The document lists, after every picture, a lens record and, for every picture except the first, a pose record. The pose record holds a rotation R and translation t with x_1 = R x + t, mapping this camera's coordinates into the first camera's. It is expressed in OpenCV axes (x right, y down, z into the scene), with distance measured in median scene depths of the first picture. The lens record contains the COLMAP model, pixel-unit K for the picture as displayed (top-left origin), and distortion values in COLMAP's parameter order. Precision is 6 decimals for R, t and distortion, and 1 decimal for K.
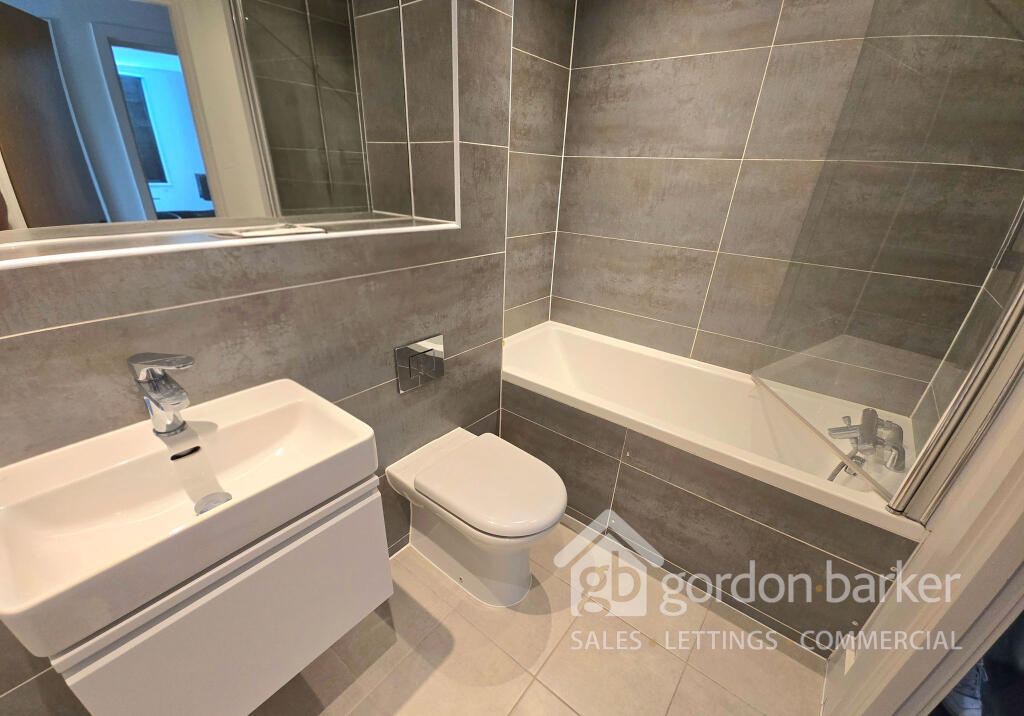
lens RADIAL K [[420.7, 0, 508.3], [0, 420.7, 377.6], [0, 0, 1]] dist [-0.000464, -0.000106]
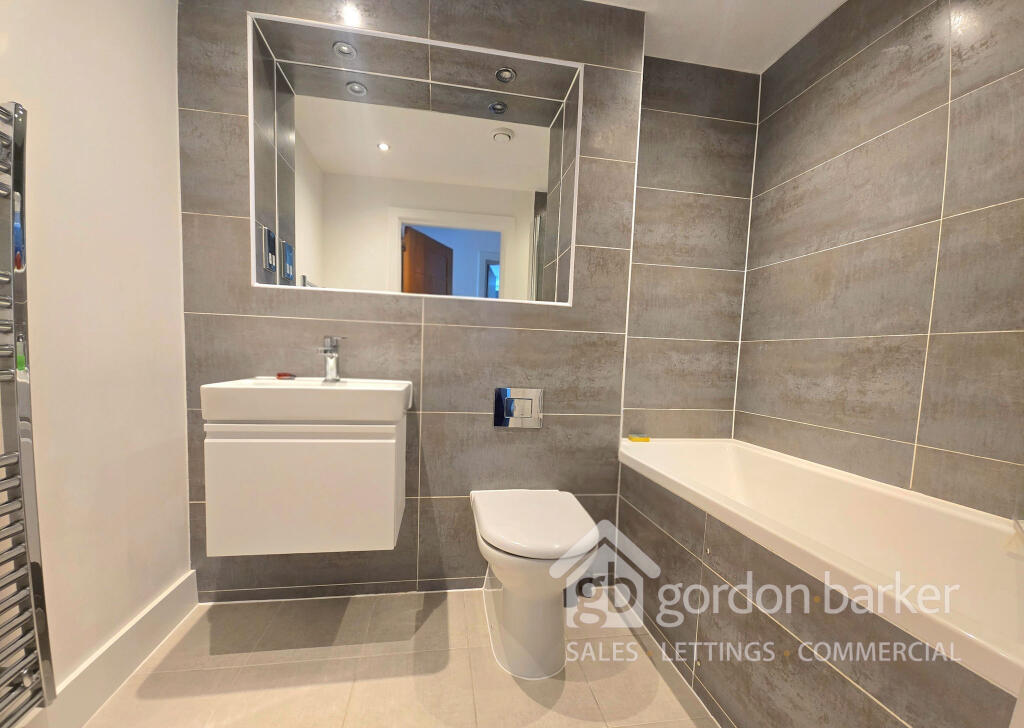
lens RADIAL K [[409.8, 0, 507.1], [0, 409.8, 372.0], [0, 0, 1]] dist [-0.000681, -0.001934]
pose [[0.748291, 0.017181, -0.663149, 0.407255], [-0.293755, 0.904891, -0.308027, 0.182788], [0.594785, 0.425297, 0.682168, 0.112150]]
